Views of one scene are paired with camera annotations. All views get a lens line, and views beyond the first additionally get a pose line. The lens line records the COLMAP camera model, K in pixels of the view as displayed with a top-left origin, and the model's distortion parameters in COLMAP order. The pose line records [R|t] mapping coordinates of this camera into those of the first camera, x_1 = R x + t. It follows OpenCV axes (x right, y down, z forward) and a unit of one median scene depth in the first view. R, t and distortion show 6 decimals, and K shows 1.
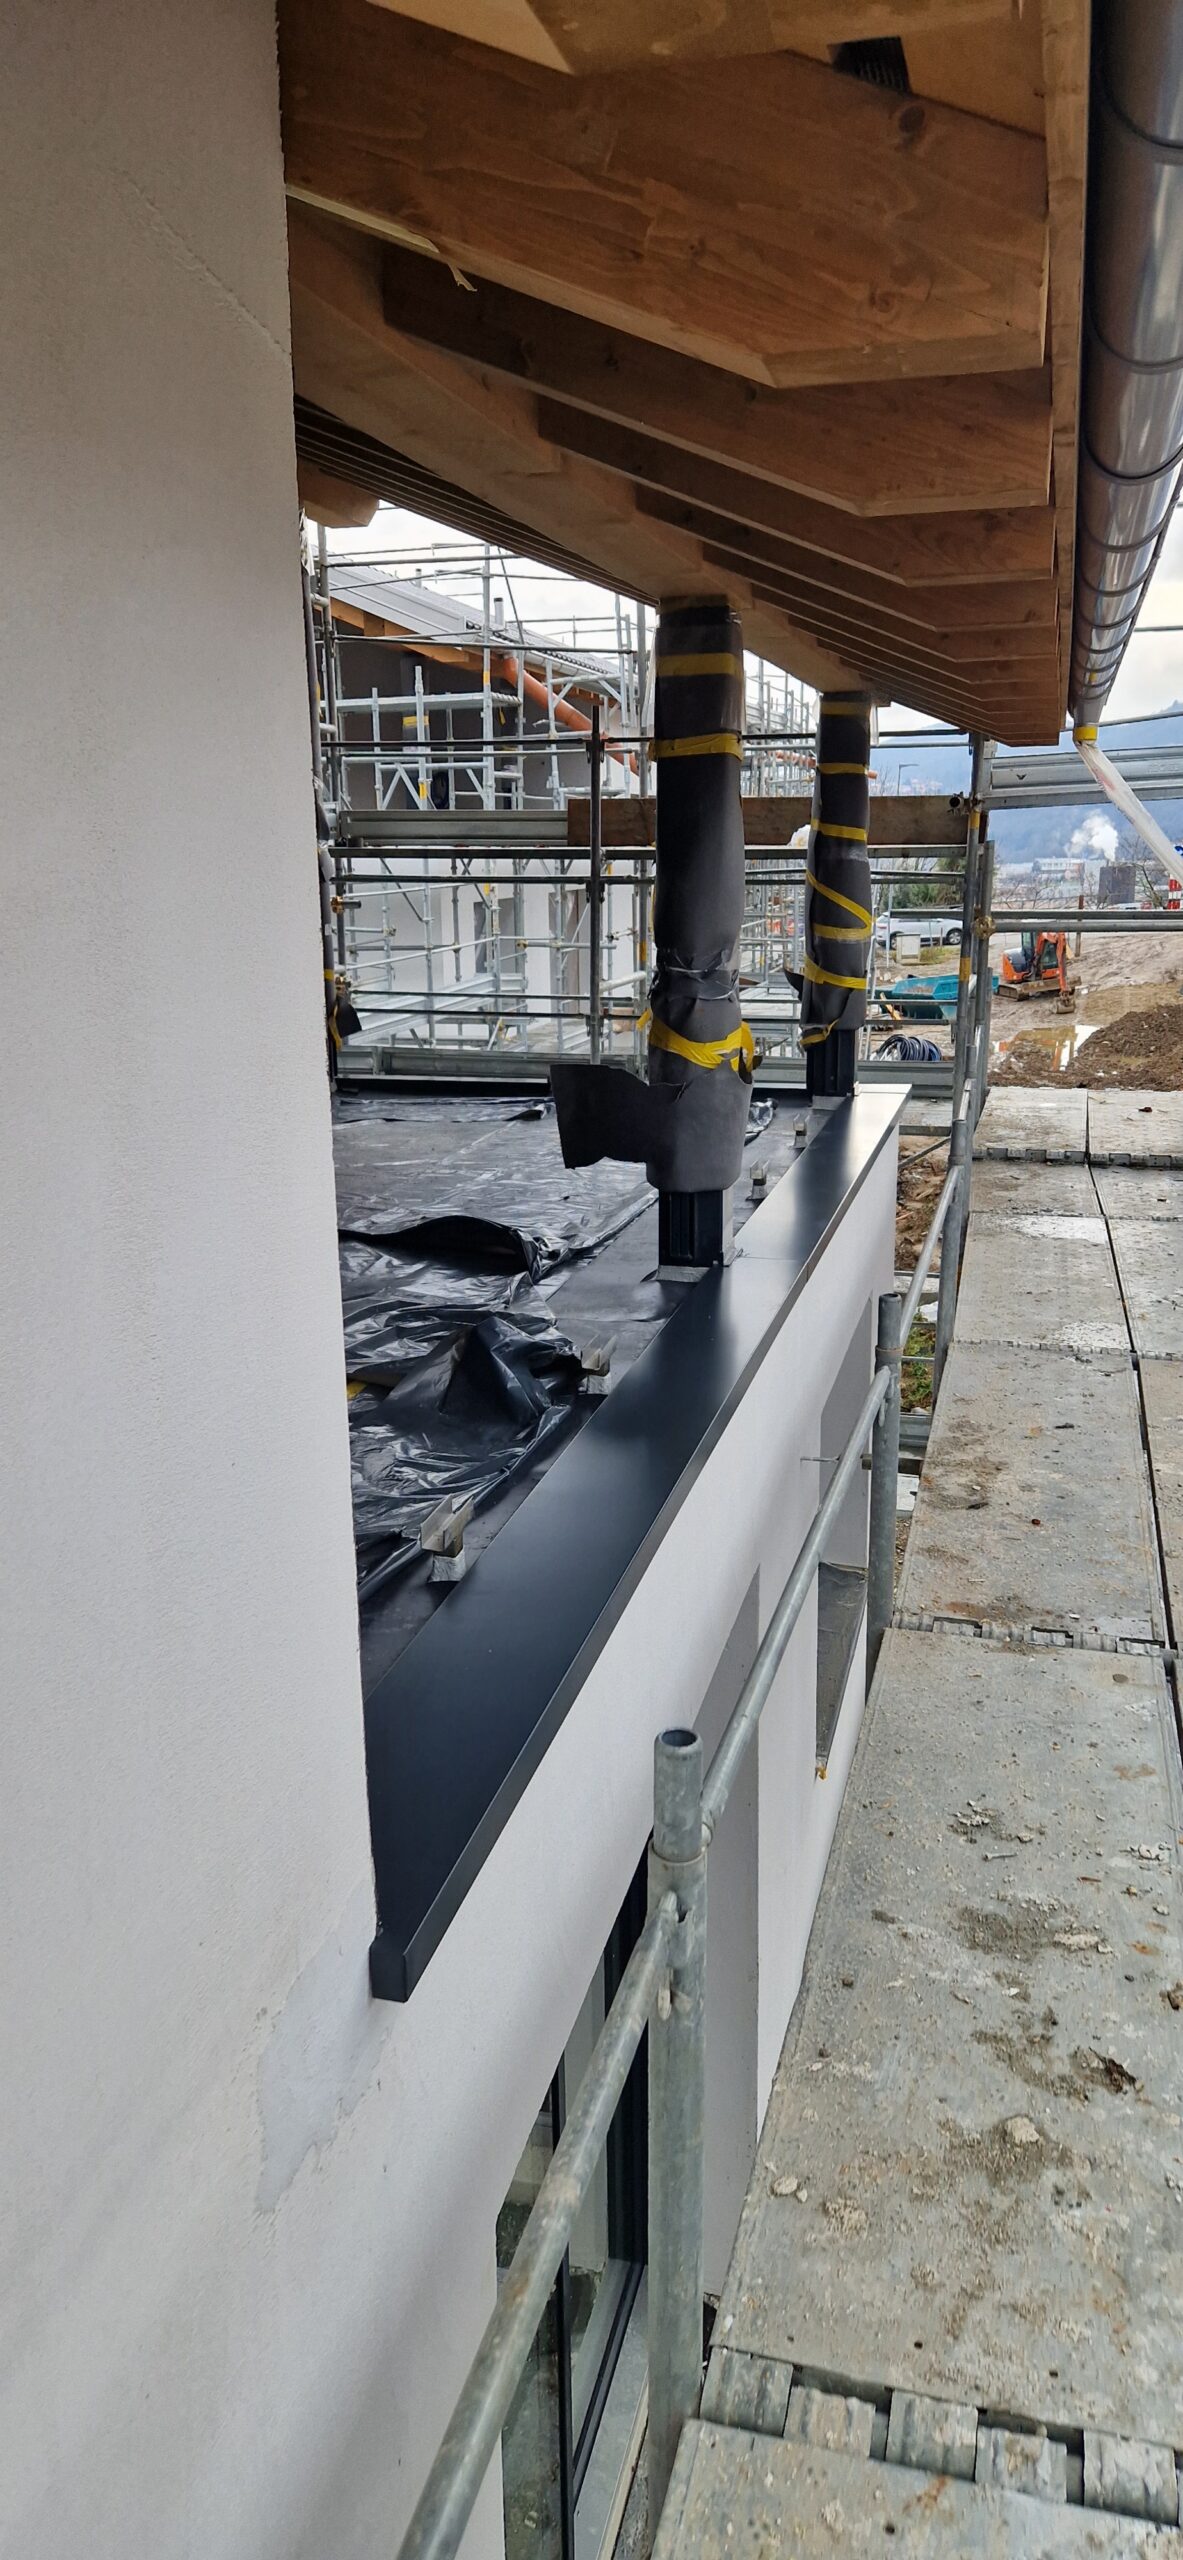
lens RADIAL K [[1719.9, 0, 591.5], [0, 1719.9, 1280.0], [0, 0, 1]] dist [0.074089, -0.092268]
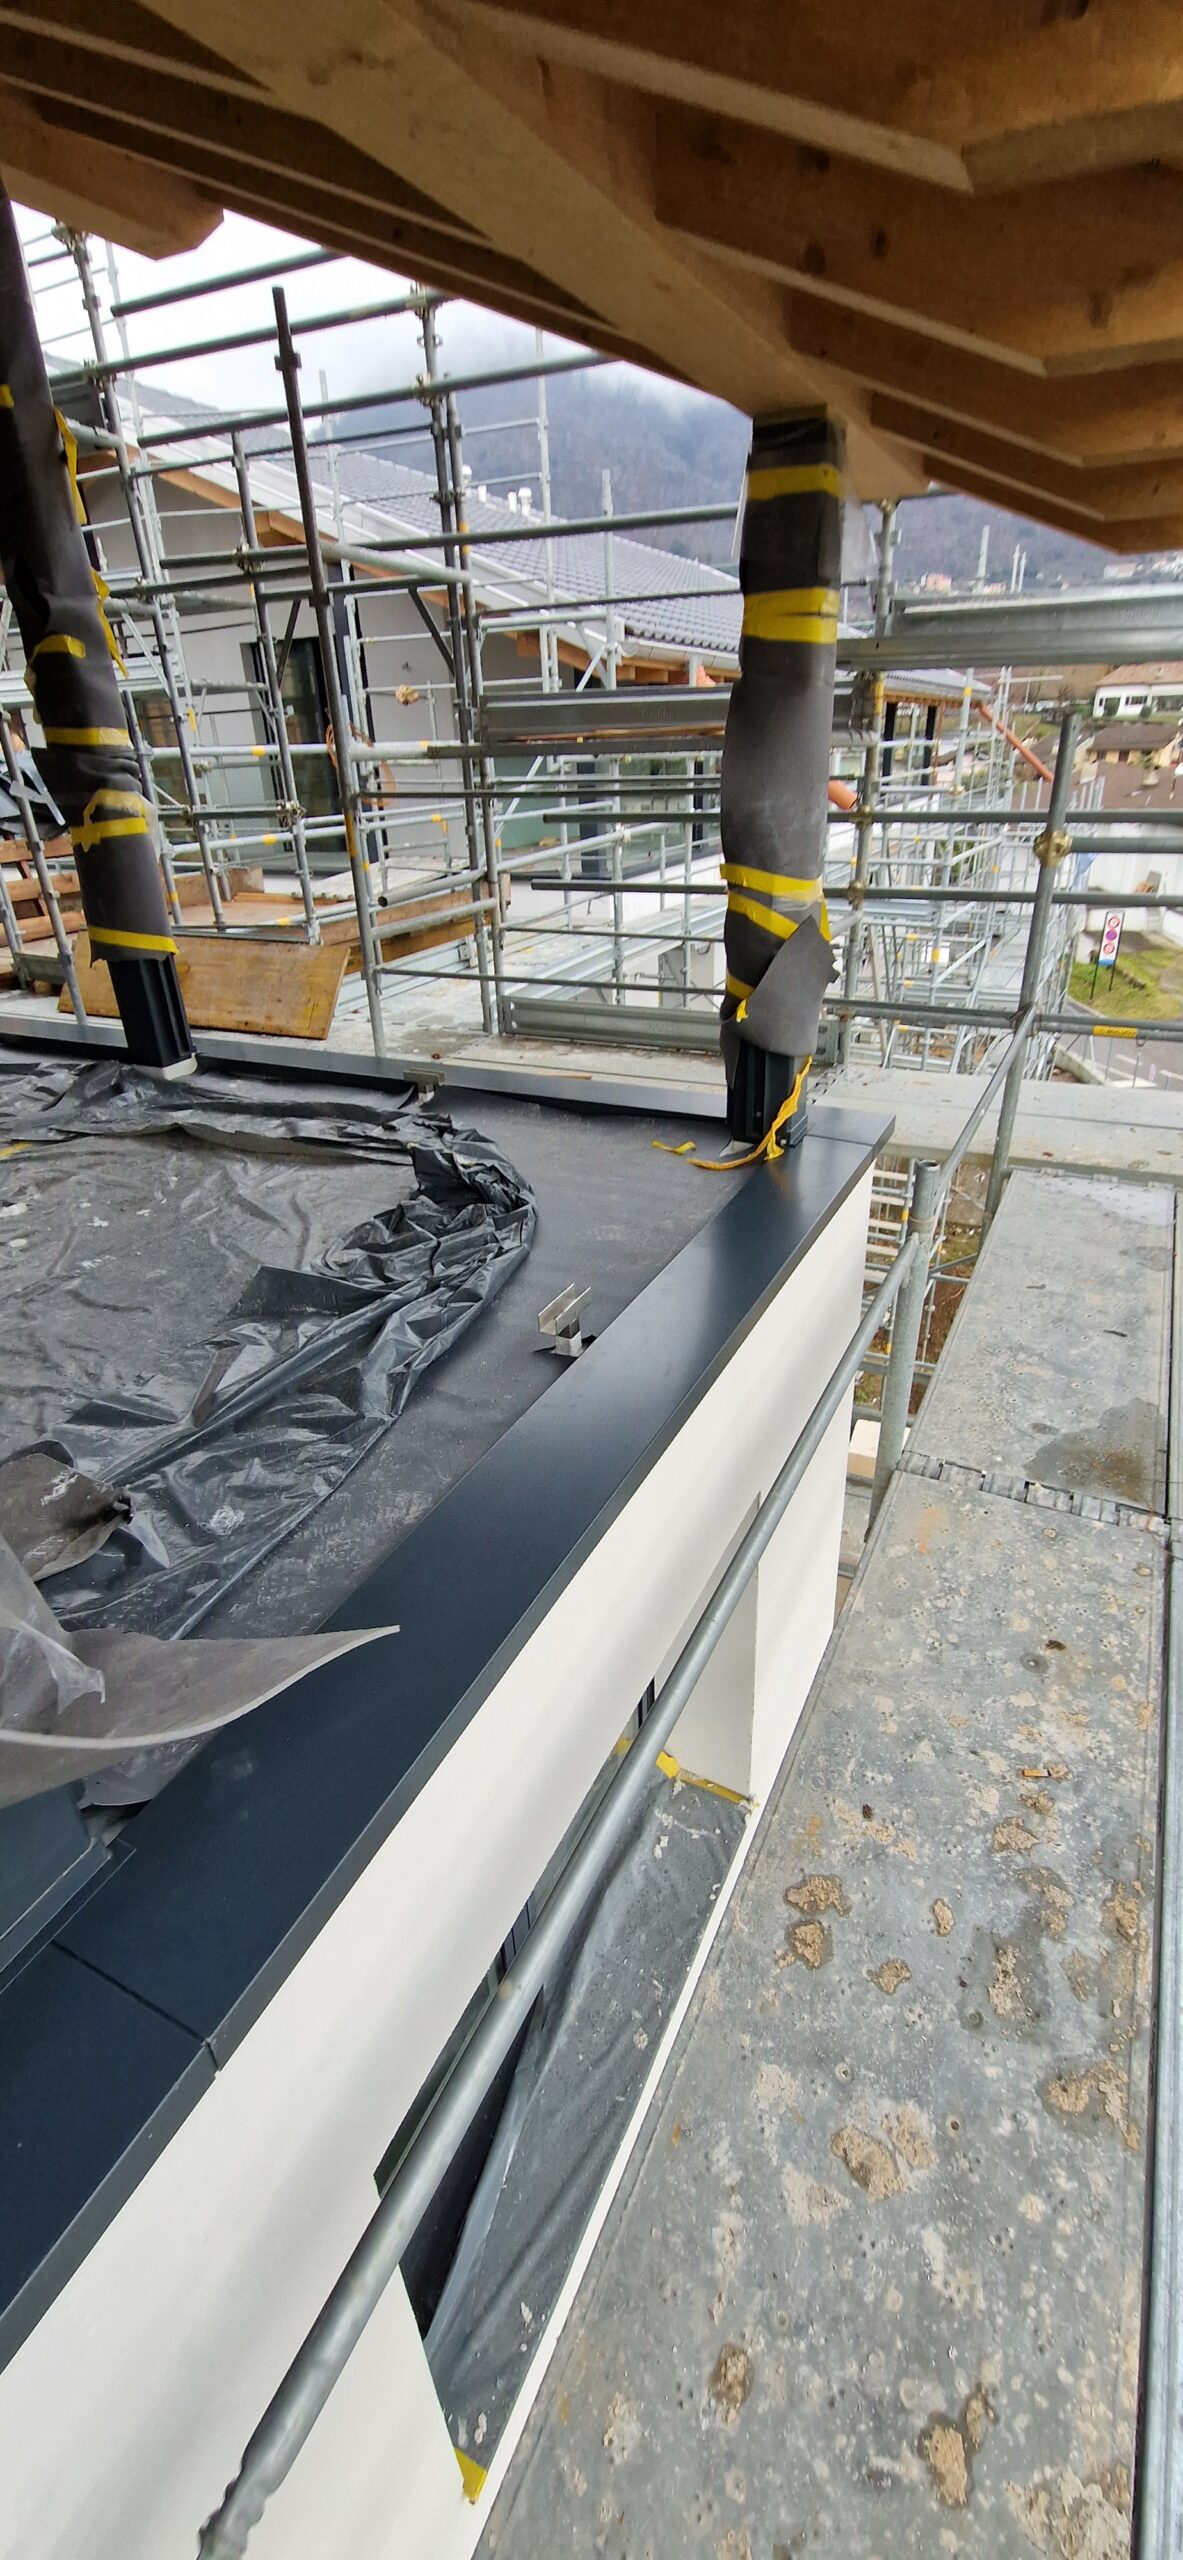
lens RADIAL K [[1039.5, 0, 591.5], [0, 1039.5, 1280.0], [0, 0, 1]] dist [0.000164, -0.000001]
pose [[0.979613, 0.080308, -0.184143, 0.094272], [-0.030080, 0.964923, 0.260802, -0.094384], [0.198628, -0.249947, 0.947667, 0.353810]]
